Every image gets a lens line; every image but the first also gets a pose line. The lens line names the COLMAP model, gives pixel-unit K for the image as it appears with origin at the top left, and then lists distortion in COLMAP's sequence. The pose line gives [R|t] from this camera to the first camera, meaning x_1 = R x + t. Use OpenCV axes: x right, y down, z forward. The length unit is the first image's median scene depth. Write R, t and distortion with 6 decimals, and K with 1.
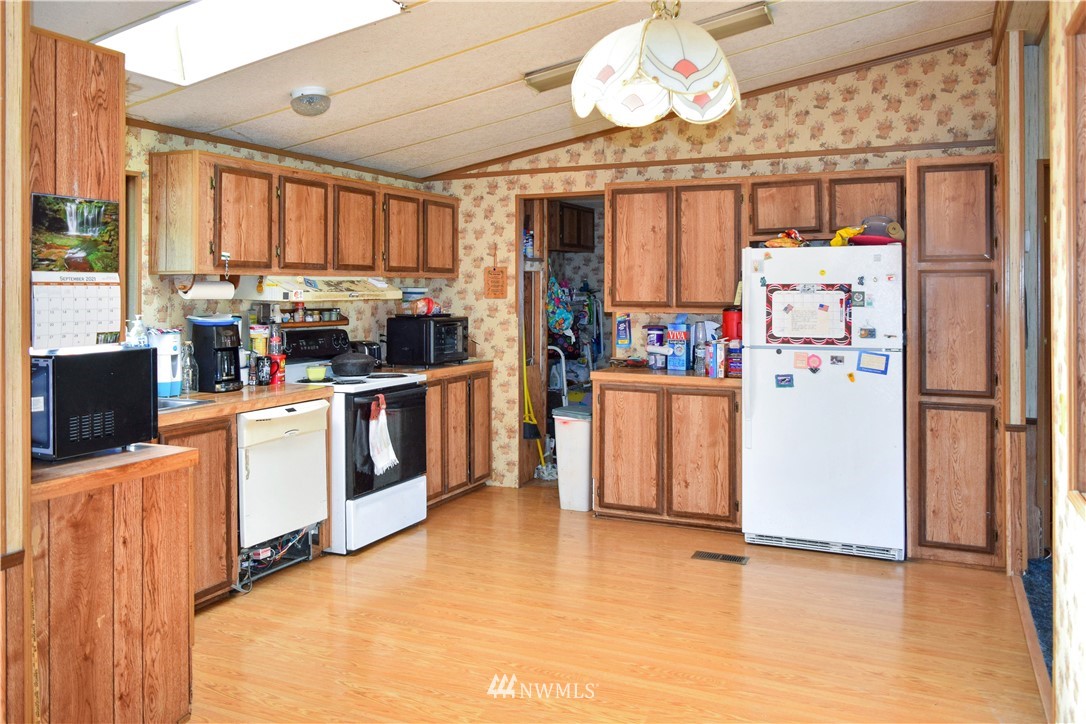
lens RADIAL K [[868.1, 0, 541.1], [0, 868.1, 281.1], [0, 0, 1]] dist [-0.001024, -0.008592]
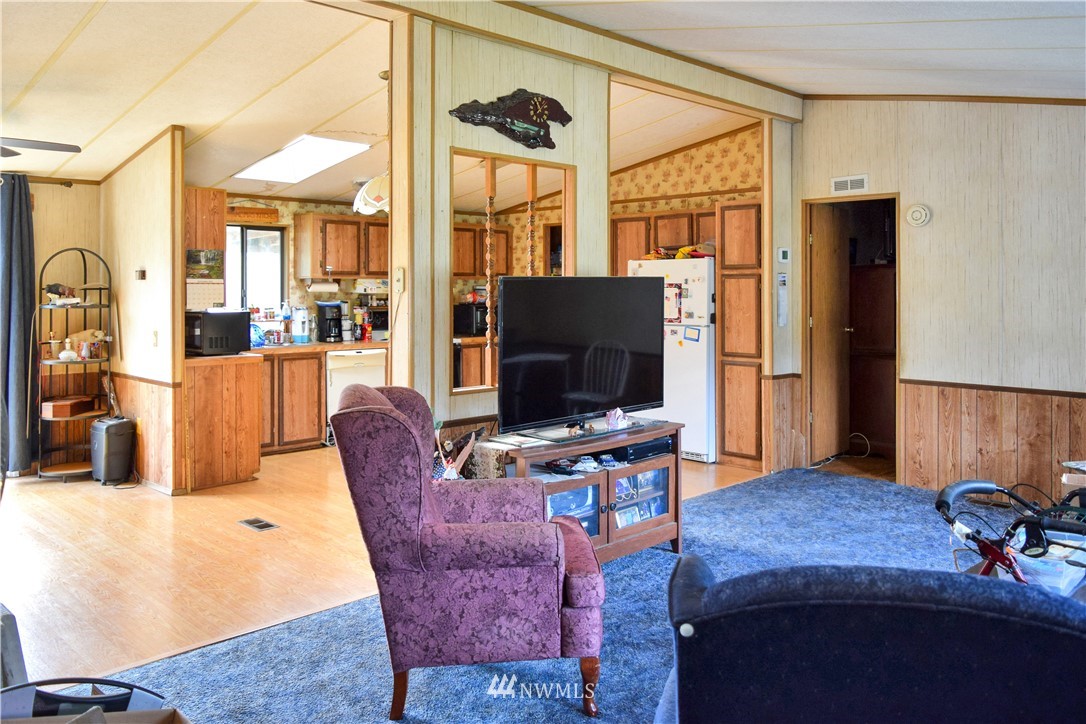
lens RADIAL K [[868.1, 0, 541.1], [0, 868.1, 281.1], [0, 0, 1]] dist [-0.001024, -0.008592]
pose [[0.937084, -0.001235, -0.349101, 0.676124], [0.001221, 0.999999, -0.000260, -0.000892], [0.349101, -0.000183, 0.937085, -0.552649]]
